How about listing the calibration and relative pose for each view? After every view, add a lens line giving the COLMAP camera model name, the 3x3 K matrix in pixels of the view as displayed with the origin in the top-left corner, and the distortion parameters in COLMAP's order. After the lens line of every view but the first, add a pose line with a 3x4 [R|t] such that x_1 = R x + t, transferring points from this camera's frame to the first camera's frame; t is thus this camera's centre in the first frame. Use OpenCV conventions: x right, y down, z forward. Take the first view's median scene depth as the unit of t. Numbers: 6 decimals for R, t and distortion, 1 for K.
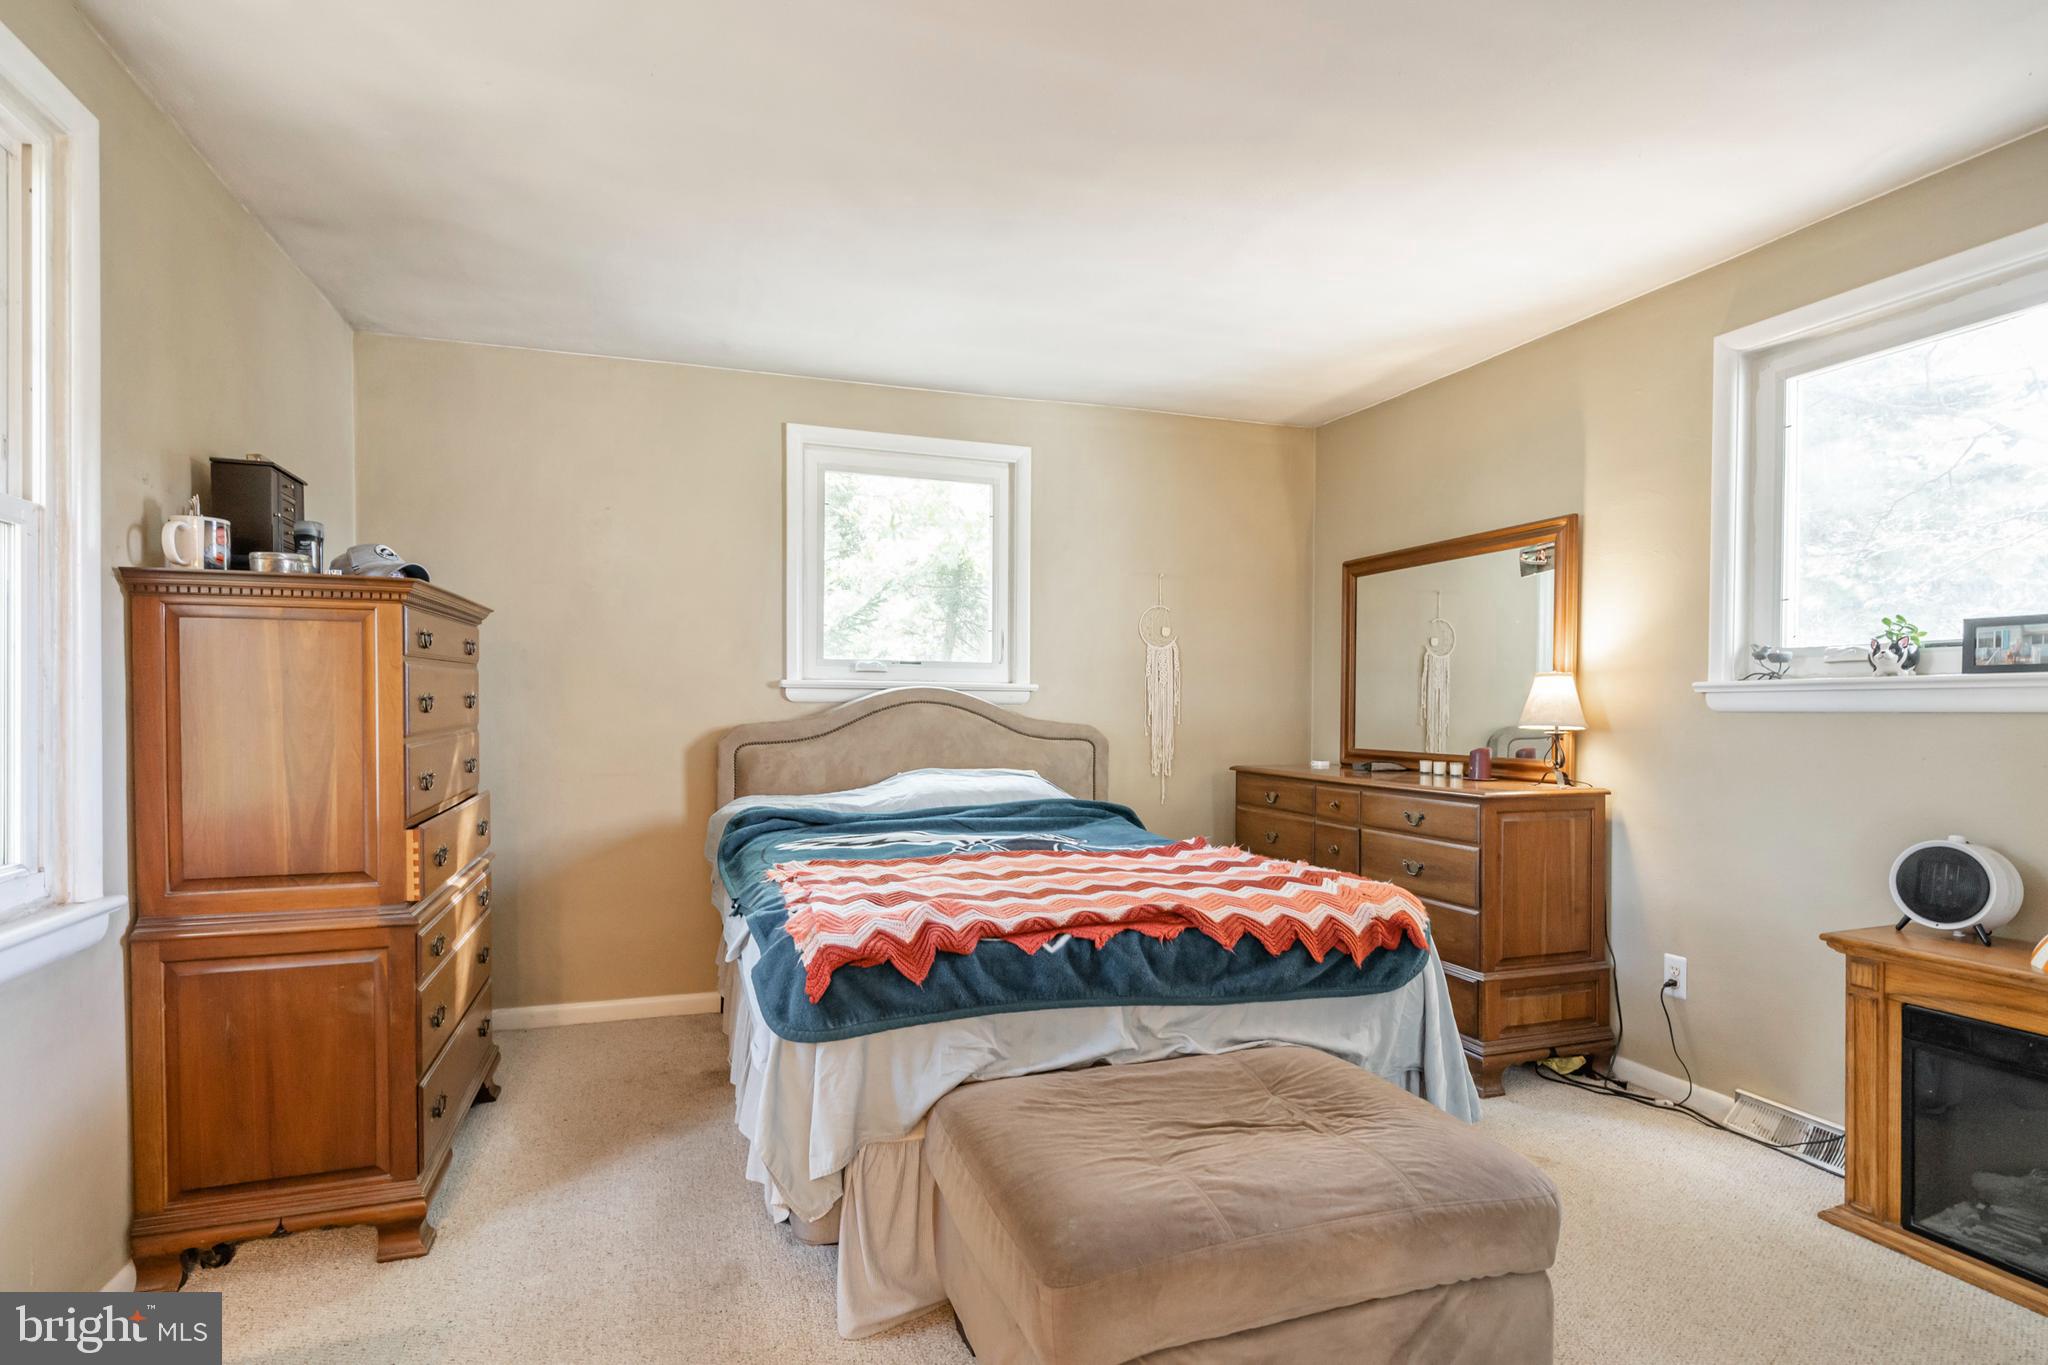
lens RADIAL K [[1022.6, 0, 1019.1], [0, 1022.6, 687.9], [0, 0, 1]] dist [0.000845, 0.000844]
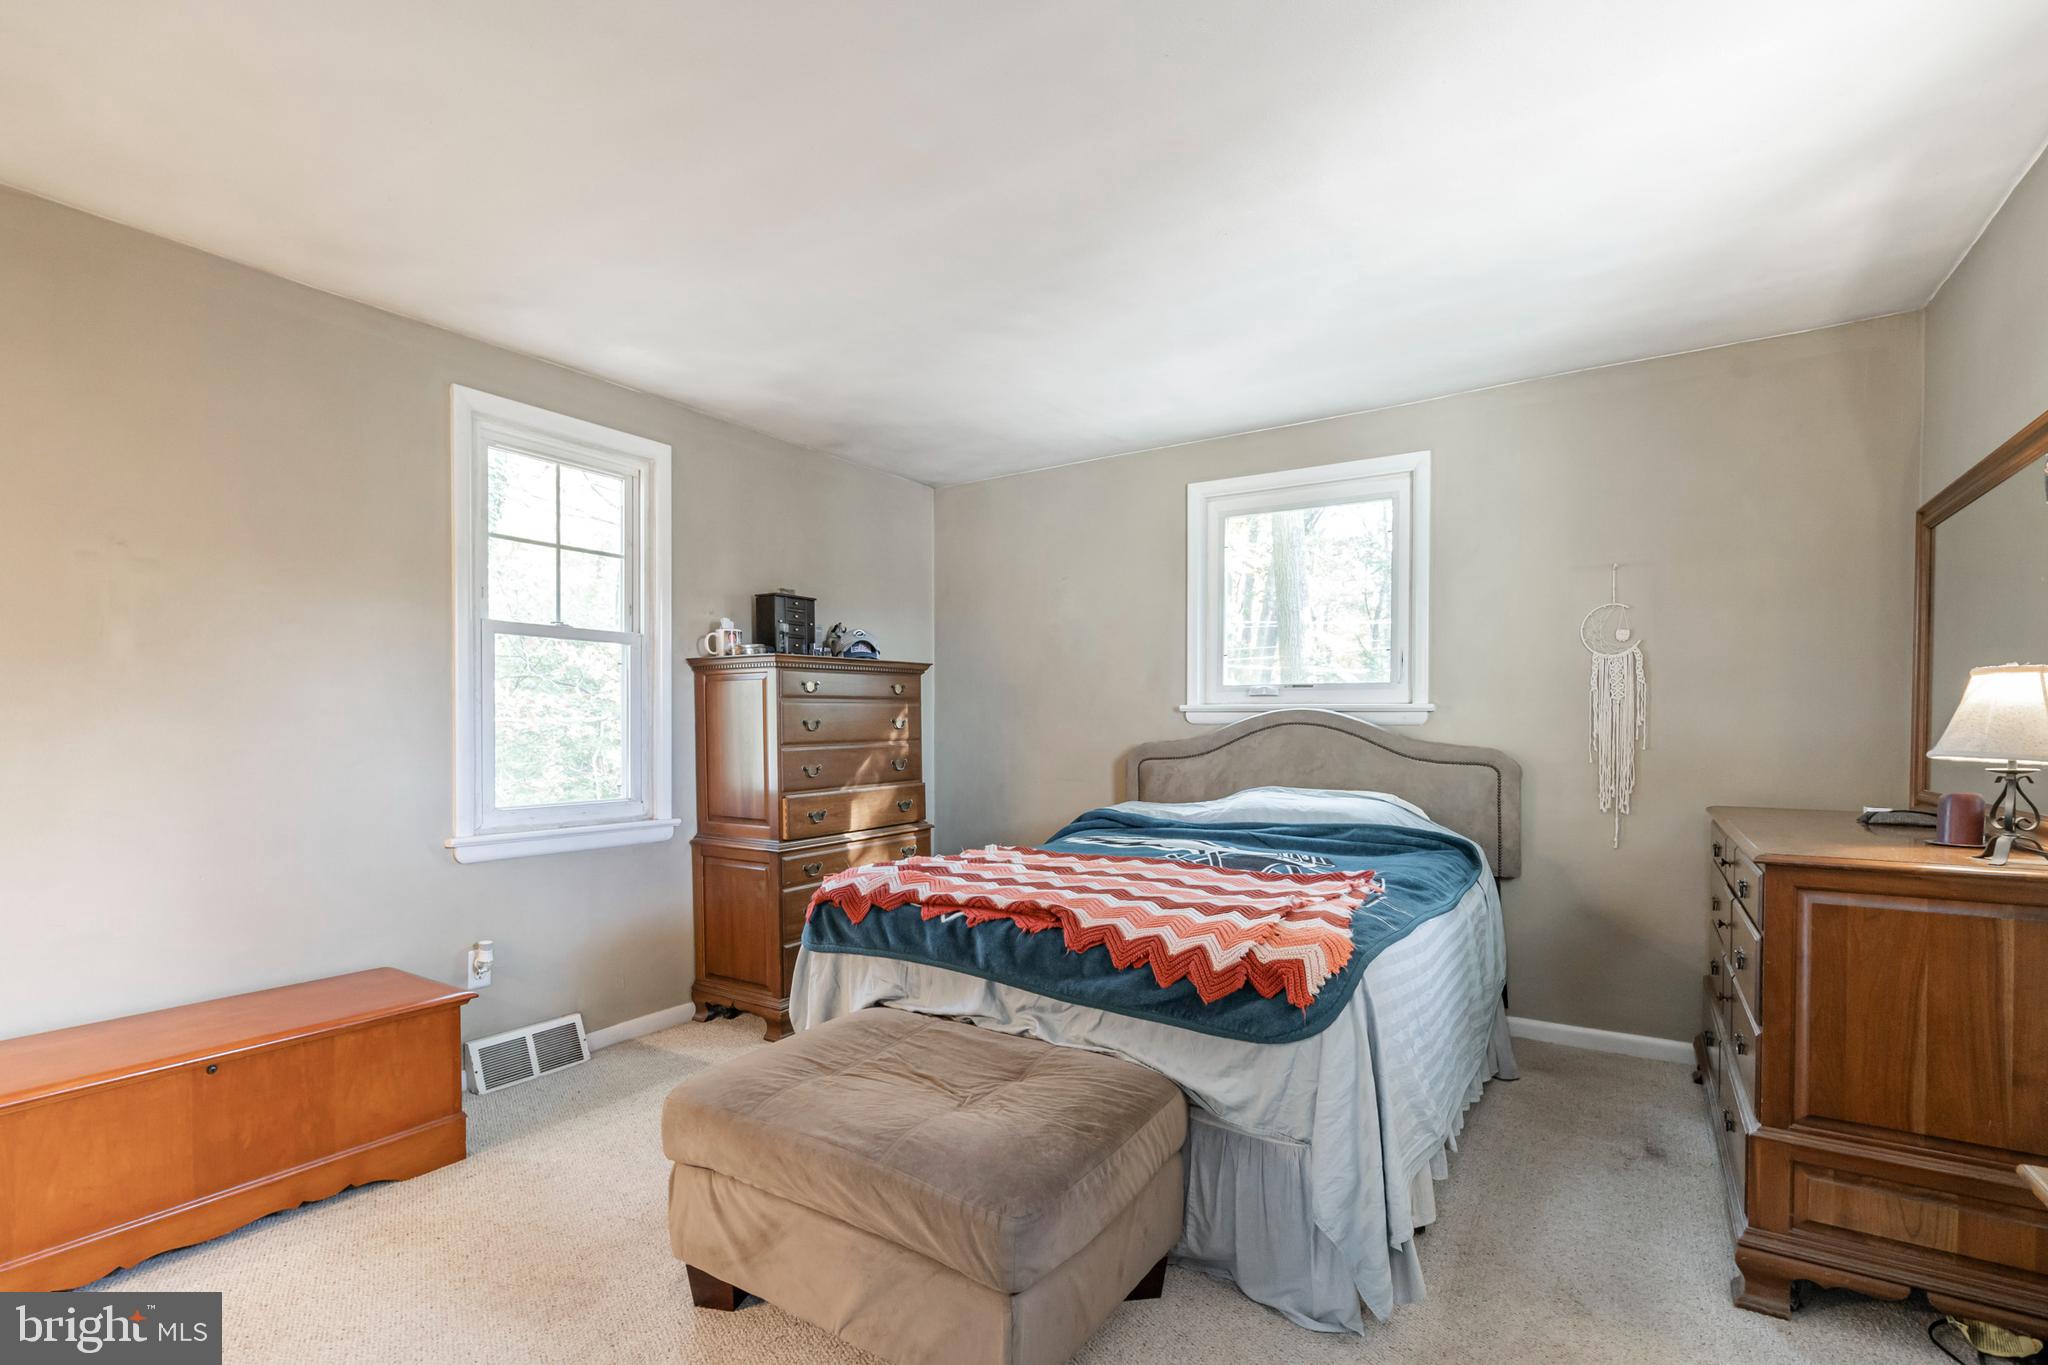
lens RADIAL K [[950.7, 0, 1014.8], [0, 950.7, 712.8], [0, 0, 1]] dist [-0.002641, 0.000328]
pose [[0.603268, -0.015026, -0.797397, 0.655299], [0.014105, 0.999867, -0.008170, 0.008947], [0.797414, -0.006318, 0.603399, 0.241563]]
